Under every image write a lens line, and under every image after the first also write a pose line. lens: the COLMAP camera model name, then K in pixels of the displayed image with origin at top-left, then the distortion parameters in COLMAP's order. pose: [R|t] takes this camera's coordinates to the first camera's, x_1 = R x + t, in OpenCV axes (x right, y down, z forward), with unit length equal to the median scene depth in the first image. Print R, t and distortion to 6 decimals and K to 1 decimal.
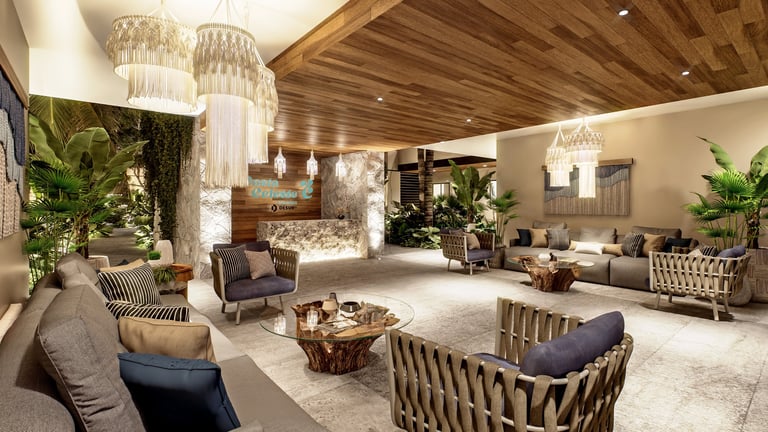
lens RADIAL K [[361.1, 0, 380.5], [0, 361.1, 201.1], [0, 0, 1]] dist [0.006090, 0.000243]
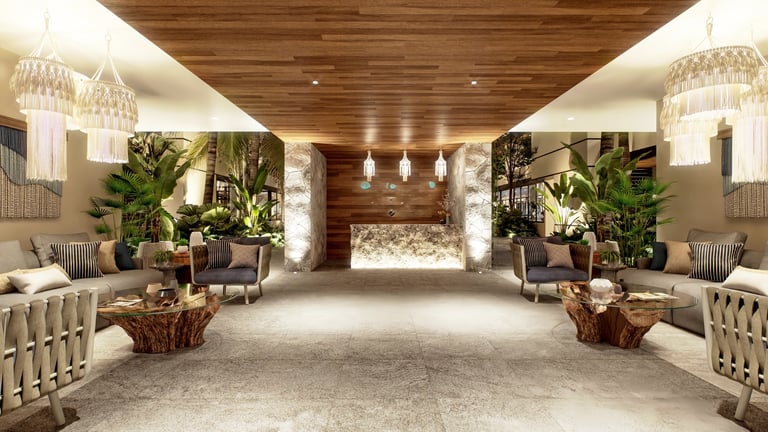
lens RADIAL K [[377.5, 0, 384.1], [0, 377.5, 219.8], [0, 0, 1]] dist [0.002432, -0.000040]
pose [[0.774643, 0.007105, -0.632358, 0.424455], [0.005939, 0.999811, 0.018508, 0.024785], [0.632370, -0.018093, 0.774455, 0.219007]]
